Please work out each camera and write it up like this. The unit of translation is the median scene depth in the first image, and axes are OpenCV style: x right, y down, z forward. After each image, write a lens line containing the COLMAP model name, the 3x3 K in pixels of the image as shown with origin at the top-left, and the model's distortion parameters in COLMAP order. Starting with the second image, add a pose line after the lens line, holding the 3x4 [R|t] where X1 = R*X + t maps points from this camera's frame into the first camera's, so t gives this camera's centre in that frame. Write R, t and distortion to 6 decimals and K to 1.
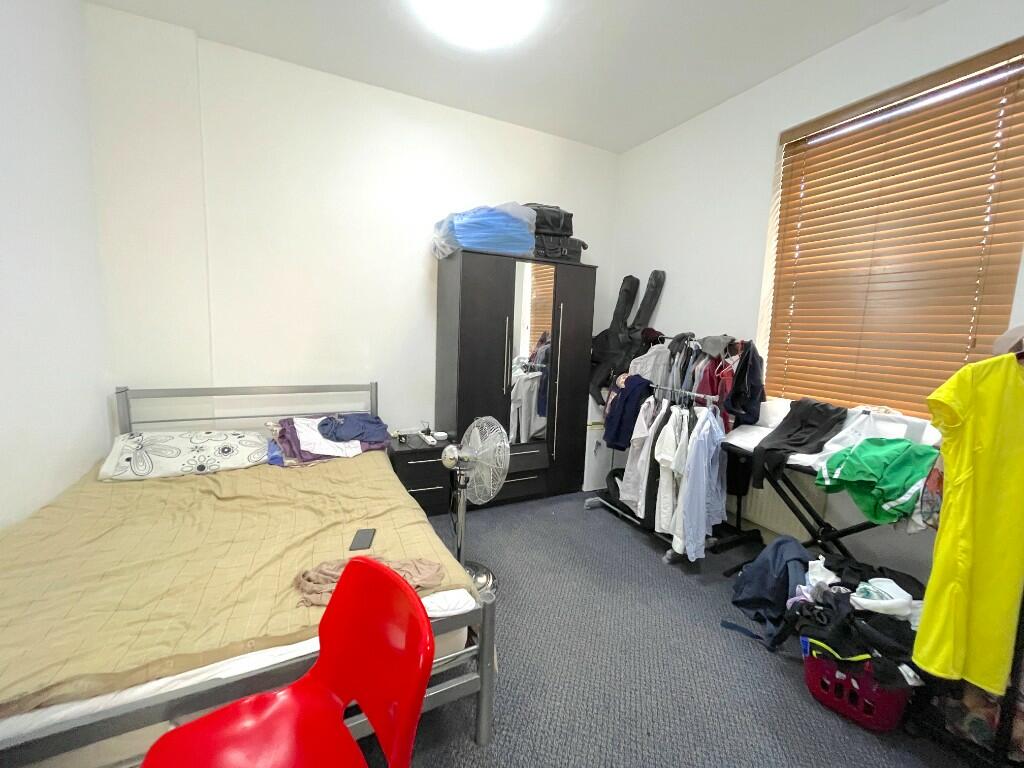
lens RADIAL K [[411.4, 0, 510.1], [0, 411.4, 384.0], [0, 0, 1]] dist [0.000309, 0.000413]
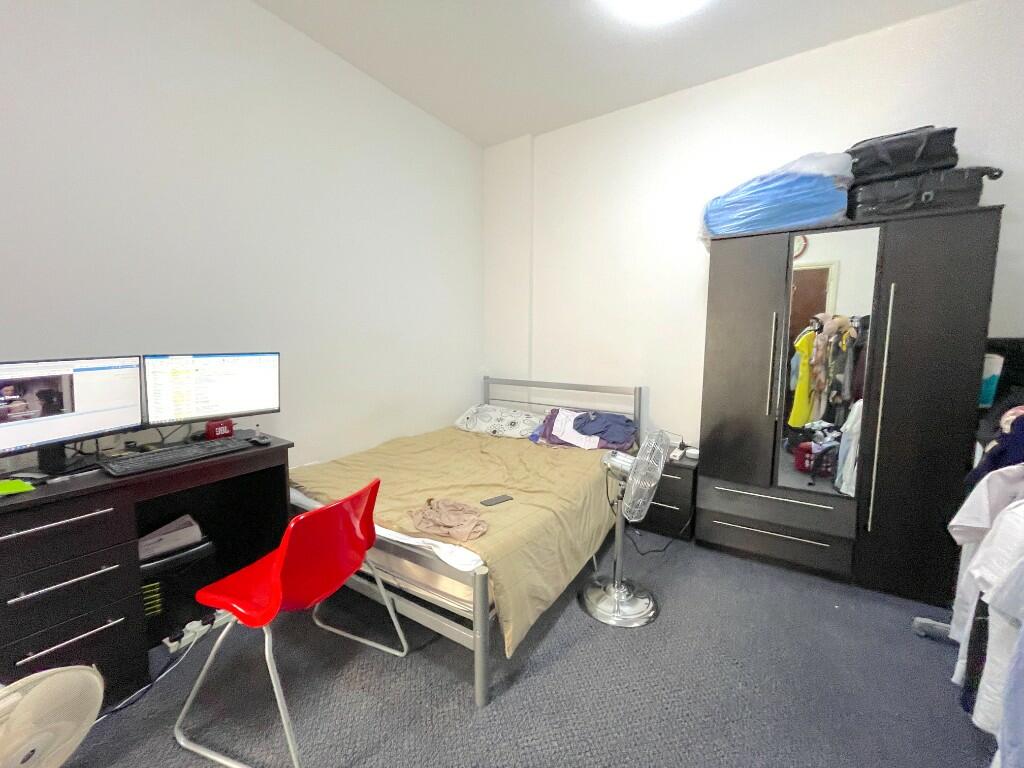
lens RADIAL K [[411.4, 0, 510.4], [0, 411.4, 382.0], [0, 0, 1]] dist [0.000309, 0.000413]
pose [[0.509474, 0.063068, -0.858172, 0.440441], [-0.095594, 0.995285, 0.016393, -0.002829], [0.855160, 0.073685, 0.513101, 0.231305]]
